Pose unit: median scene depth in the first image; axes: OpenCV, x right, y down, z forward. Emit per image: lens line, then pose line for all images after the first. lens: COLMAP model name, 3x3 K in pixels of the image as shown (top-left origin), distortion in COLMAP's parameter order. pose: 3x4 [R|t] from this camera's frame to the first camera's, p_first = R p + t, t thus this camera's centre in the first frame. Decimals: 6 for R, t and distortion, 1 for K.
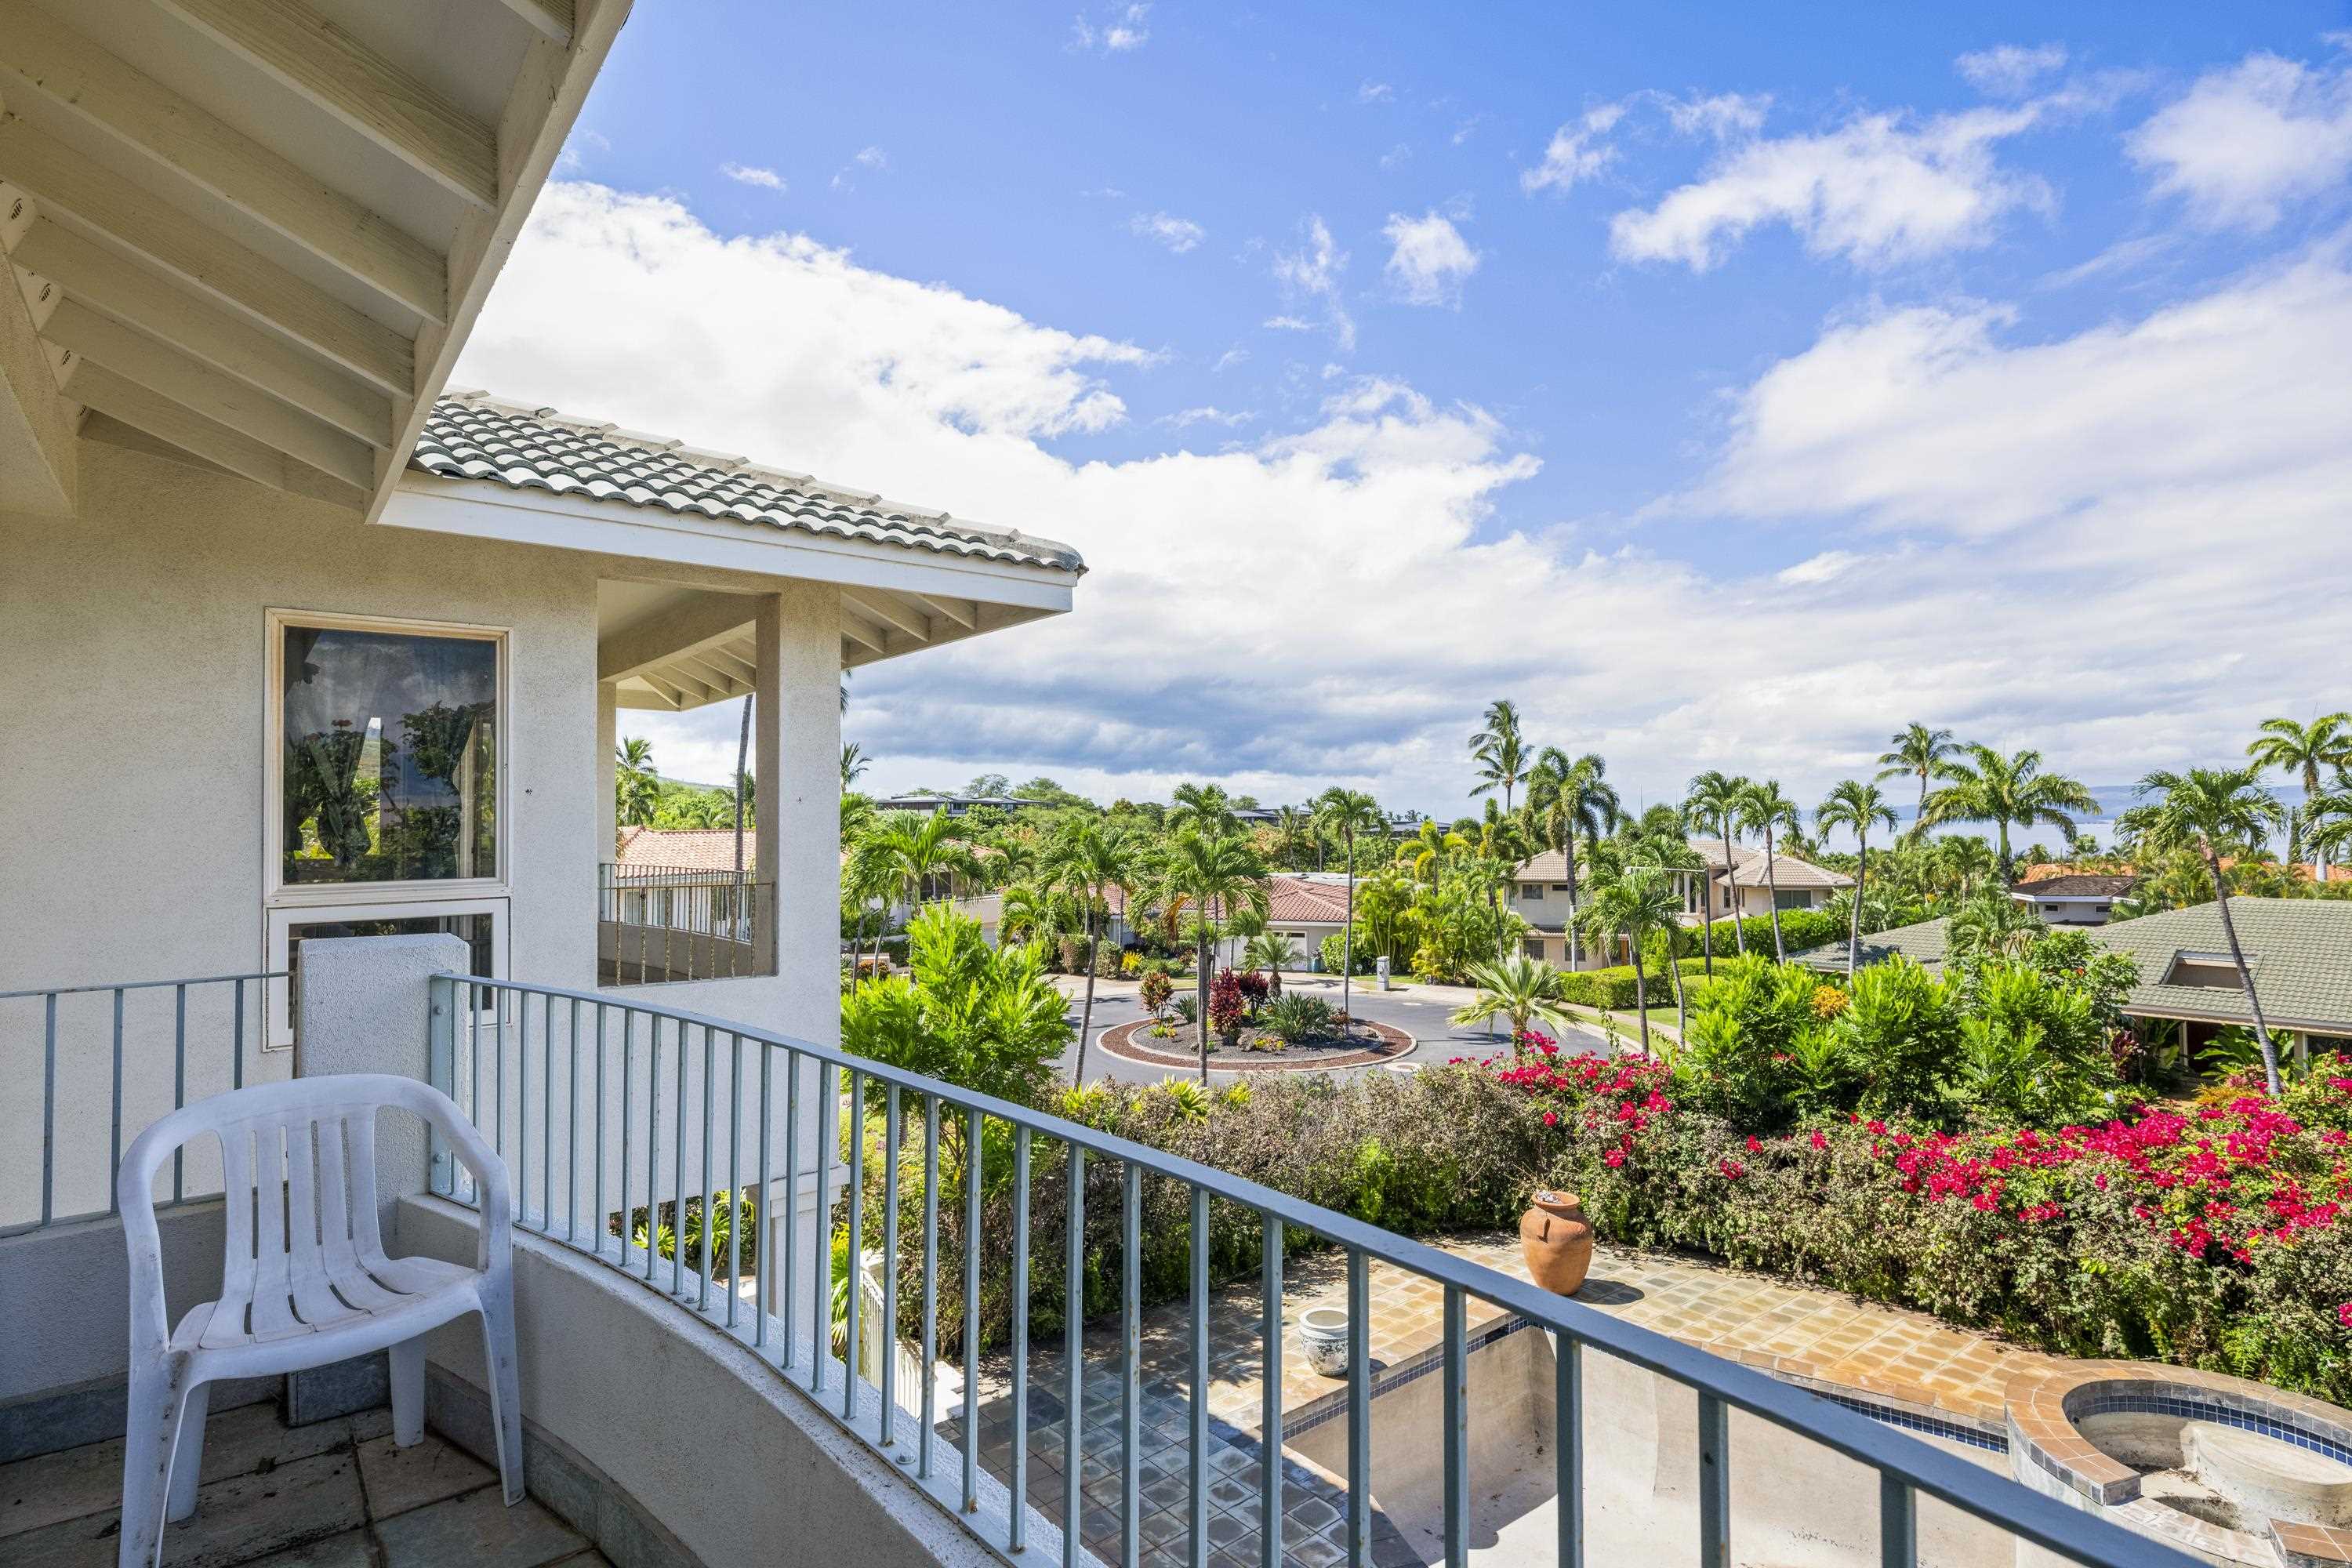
lens RADIAL K [[1181.1, 0, 1174.3], [0, 1181.1, 779.9], [0, 0, 1]] dist [-0.005044, 0.002778]
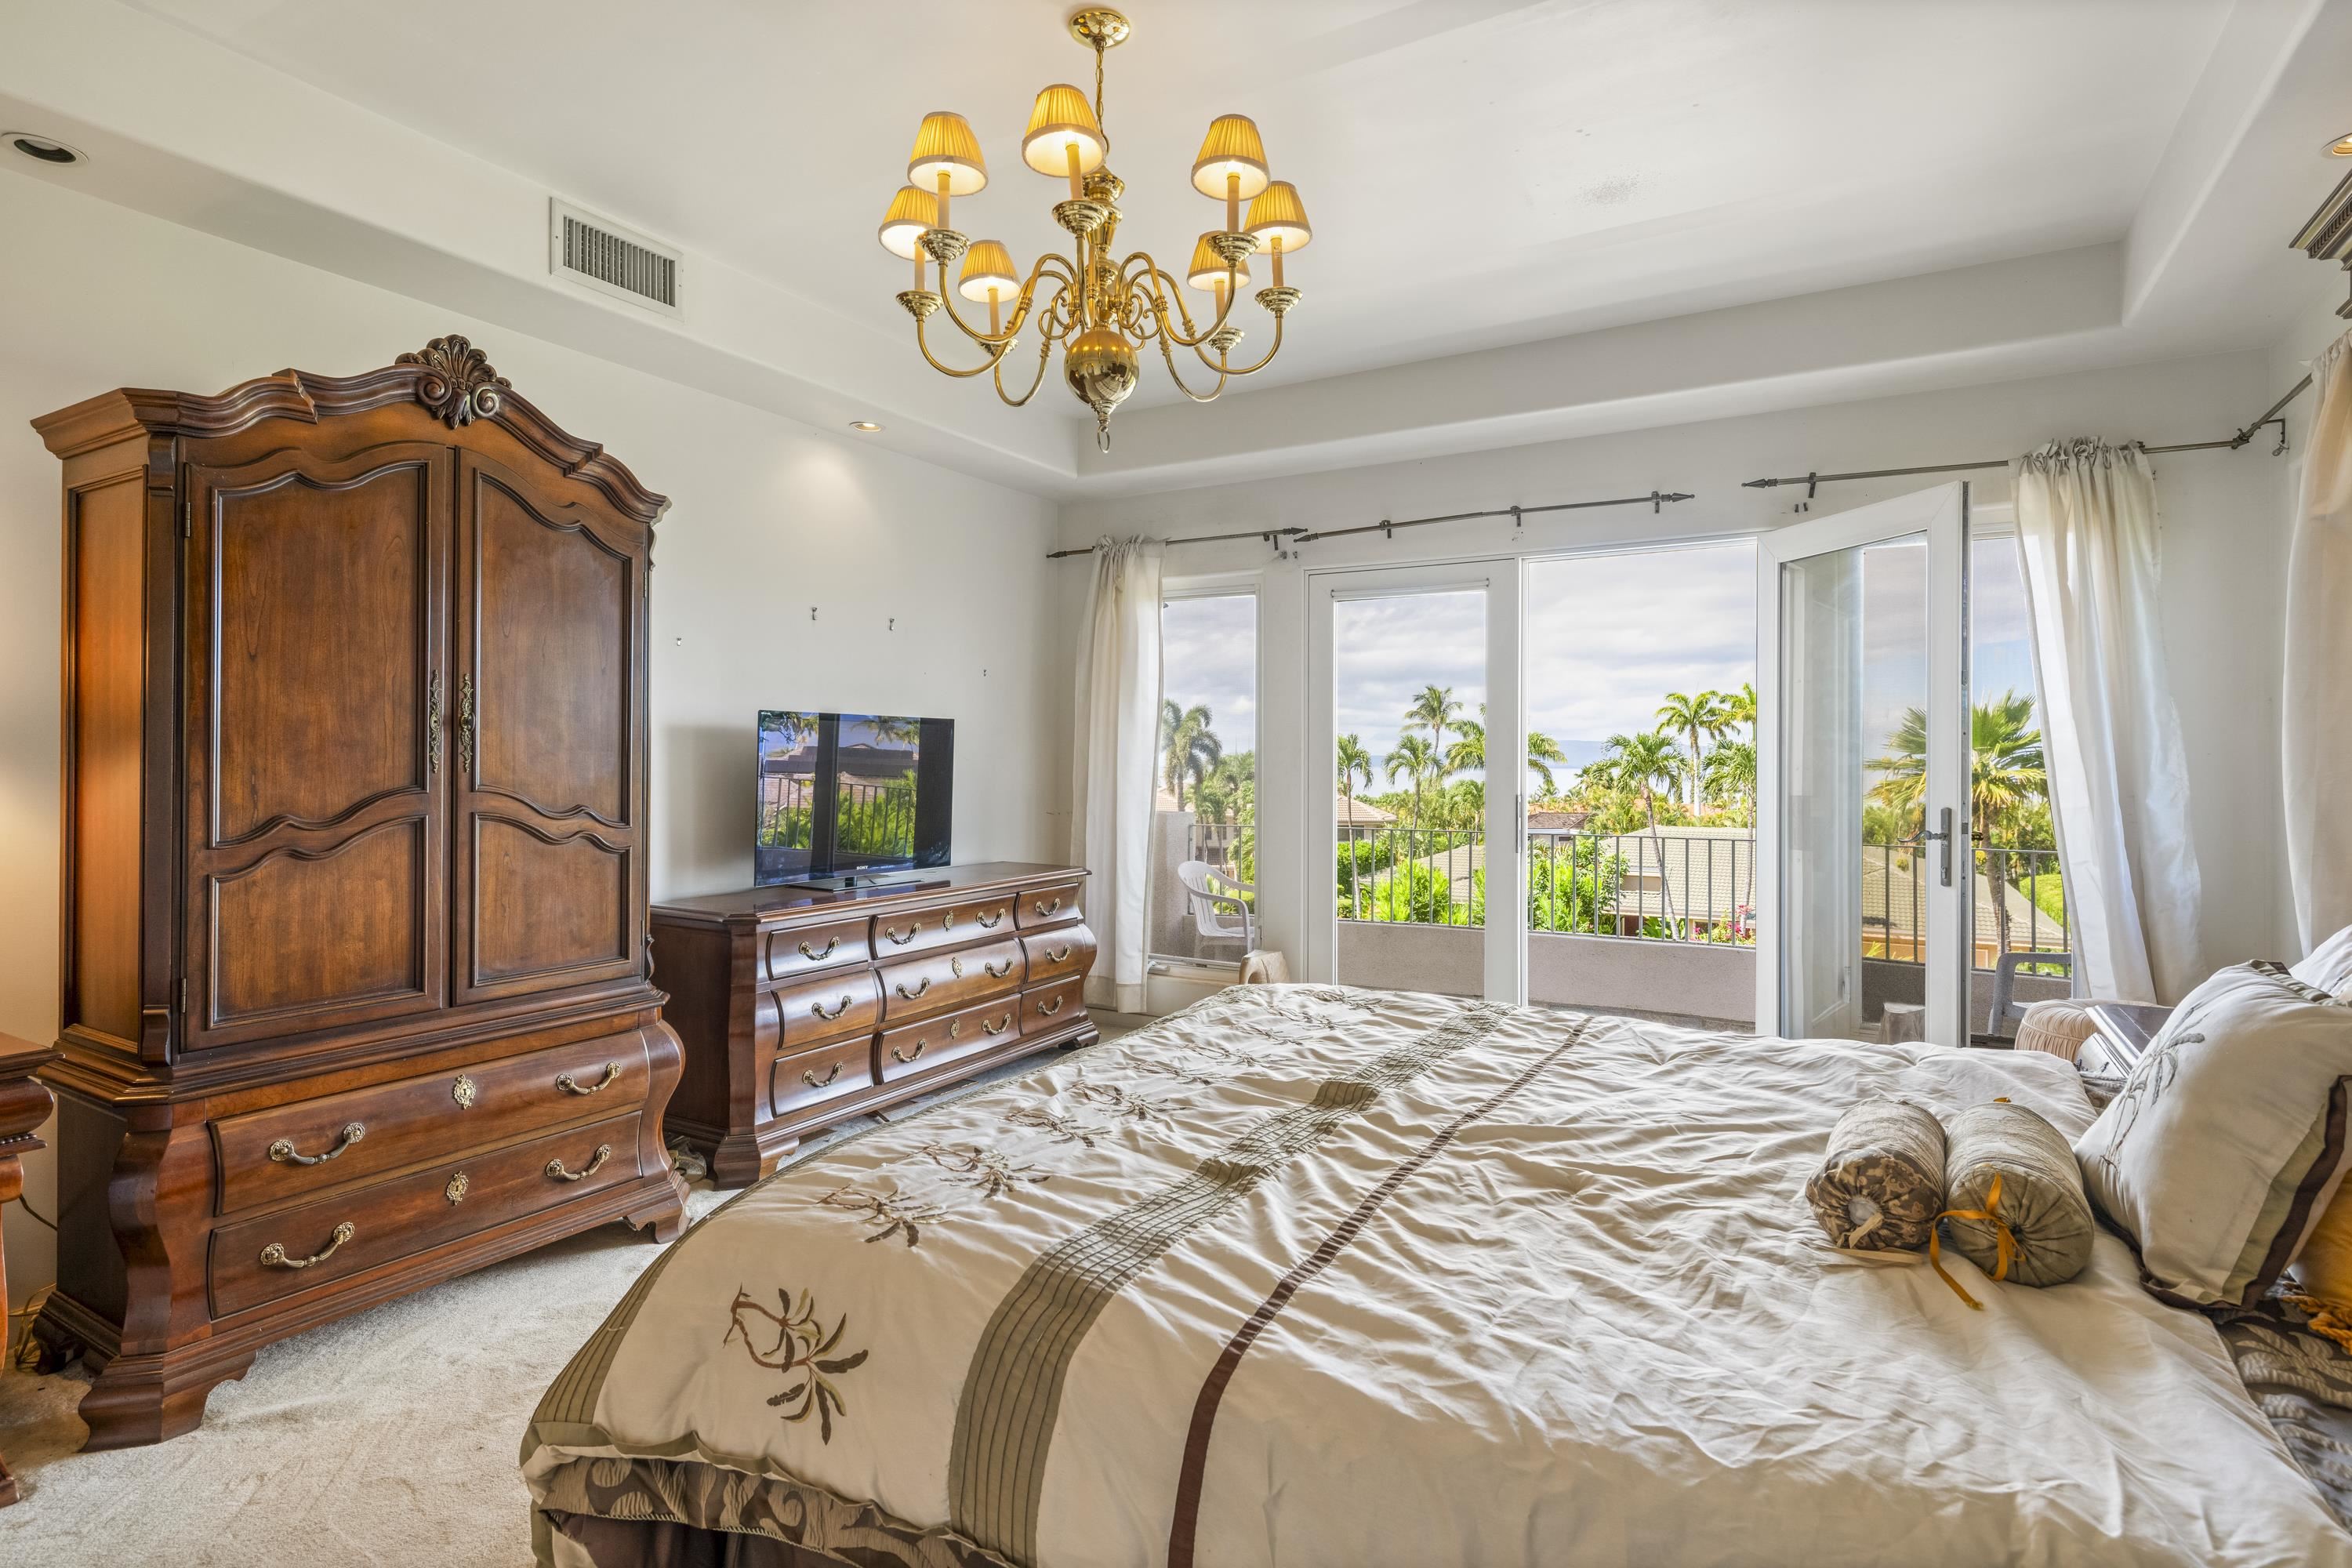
lens RADIAL K [[1181.1, 0, 1183.2], [0, 1181.1, 747.8], [0, 0, 1]] dist [-0.005044, 0.002778]
pose [[0.934550, 0.016063, 0.355469, -0.150075], [-0.023969, 0.999553, 0.017847, -0.003097], [-0.355024, -0.025199, 0.934517, -0.127307]]
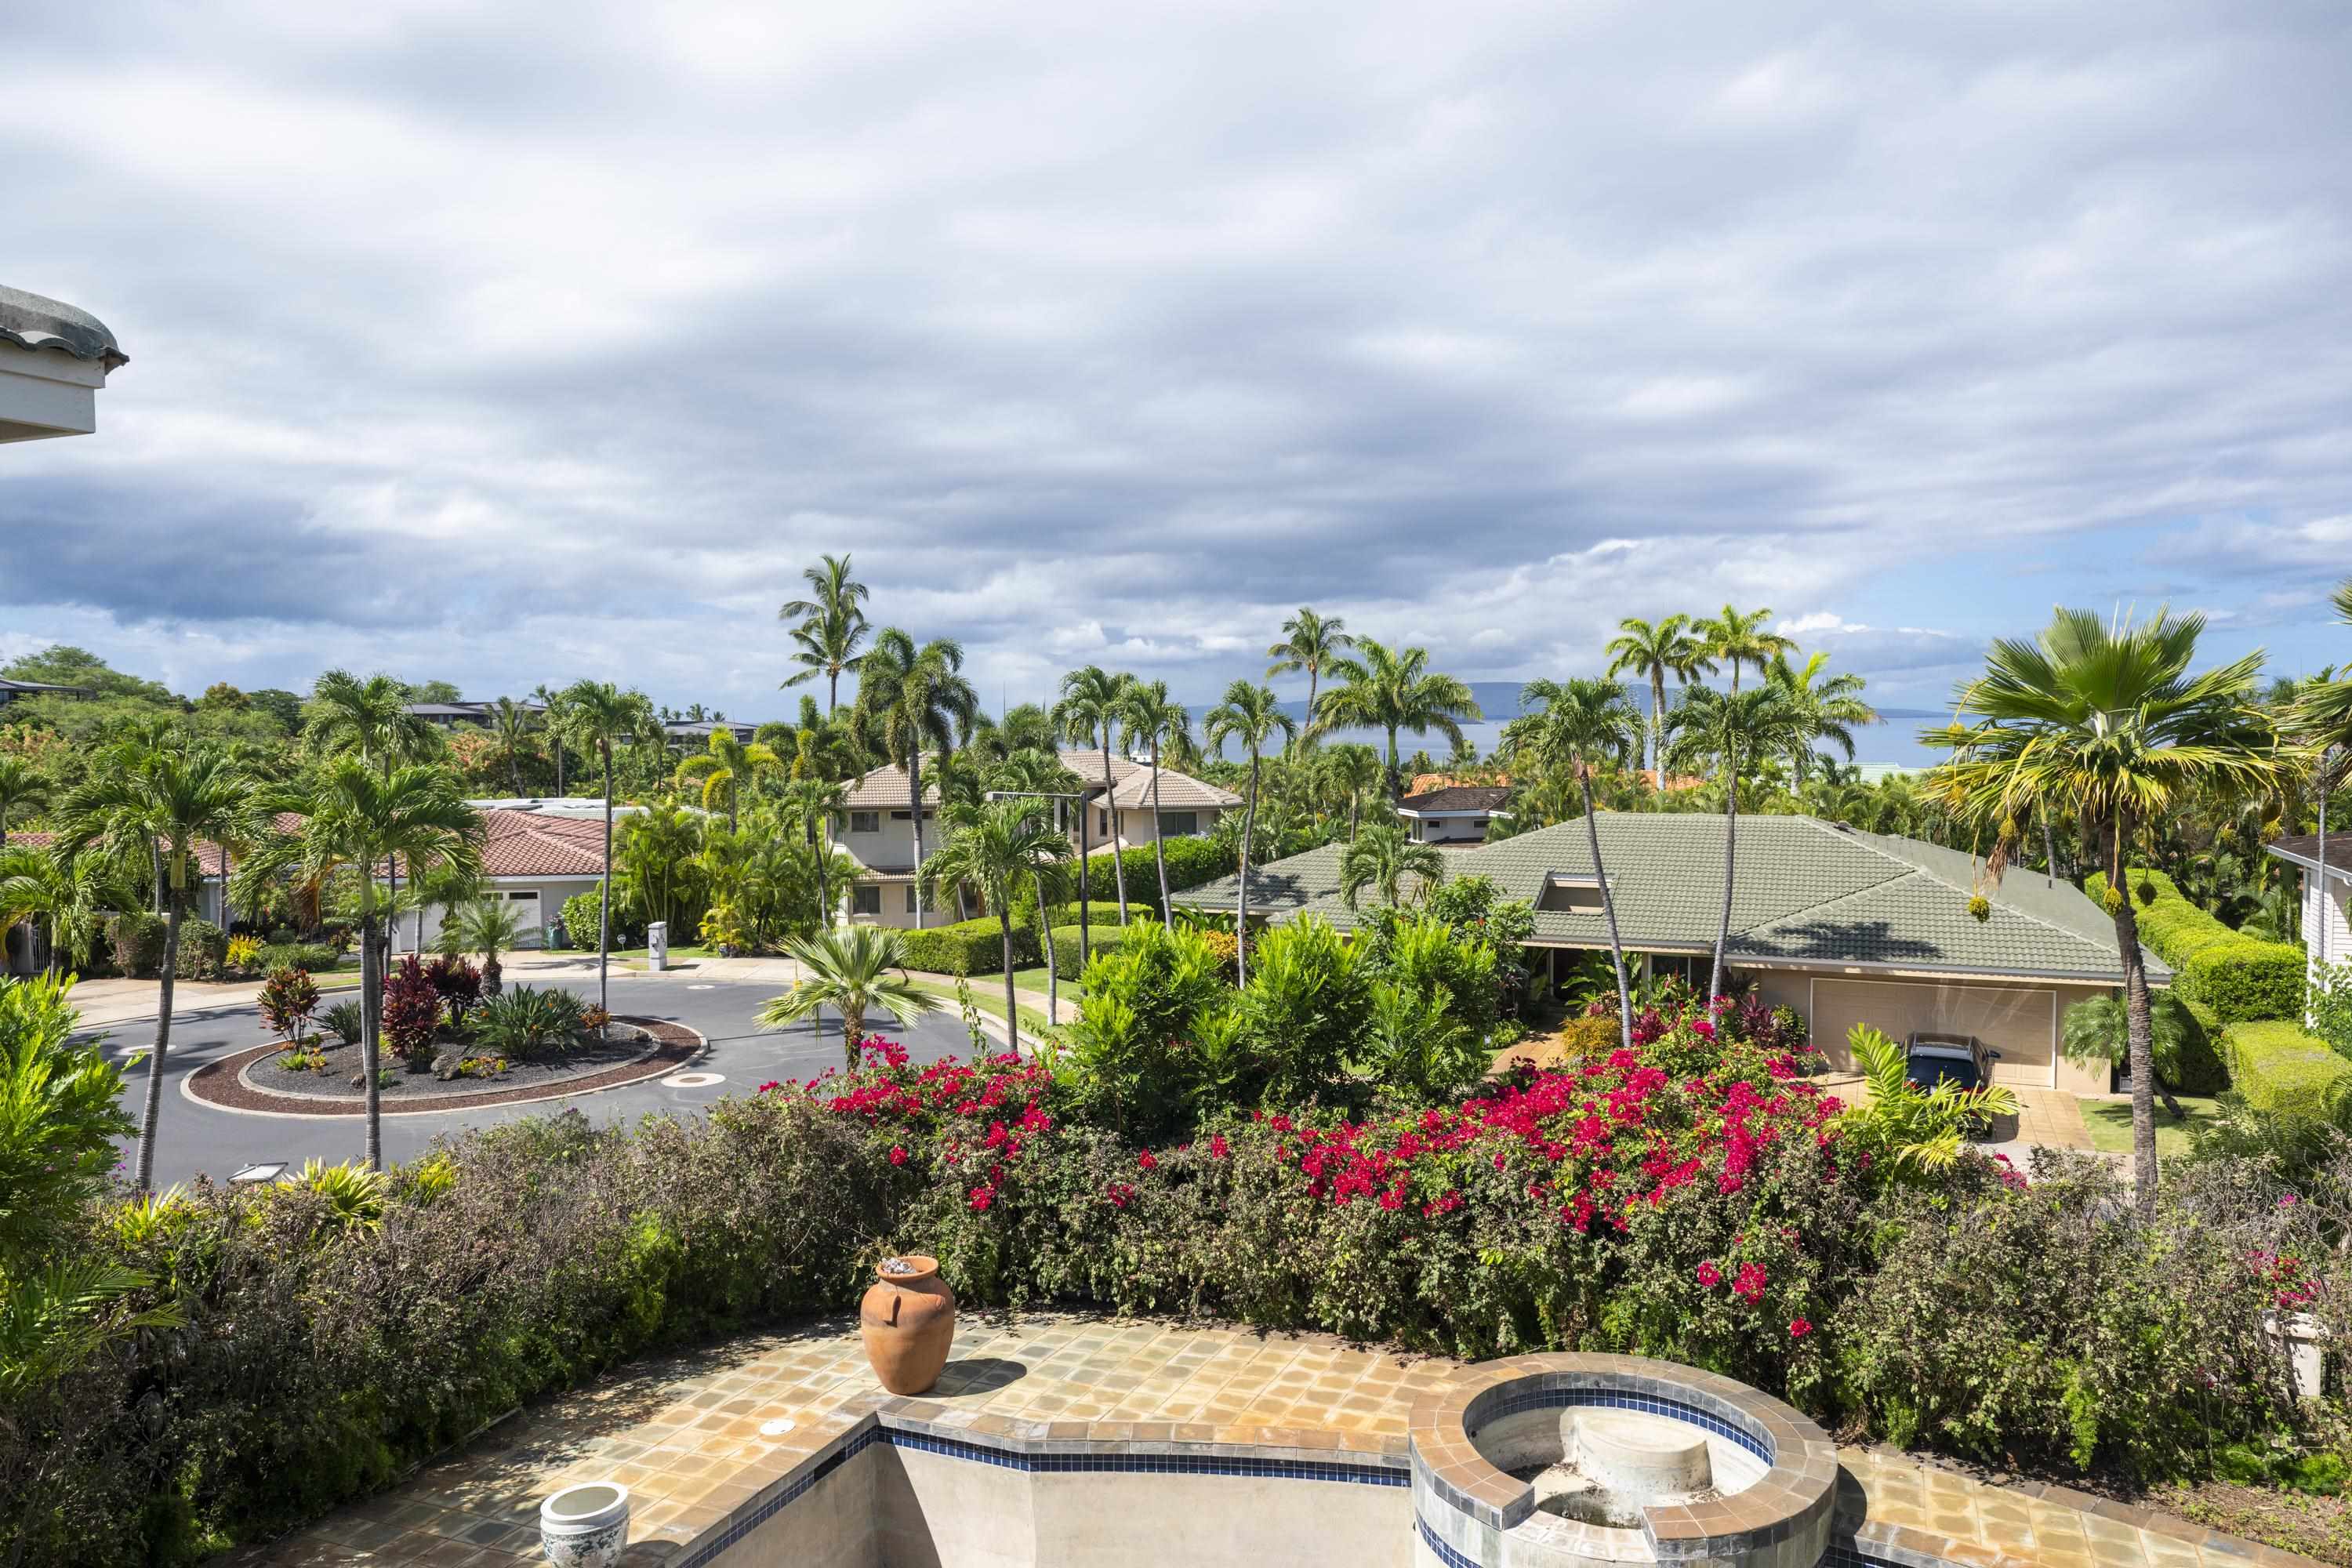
lens RADIAL K [[1630.9, 0, 1184.7], [0, 1630.9, 786.6], [0, 0, 1]] dist [0.004607, -0.006327]
pose [[0.883006, -0.017163, 0.469048, 0.000615], [-0.017851, 0.997380, 0.070100, -0.008878], [-0.469022, -0.070271, 0.880386, 0.016397]]
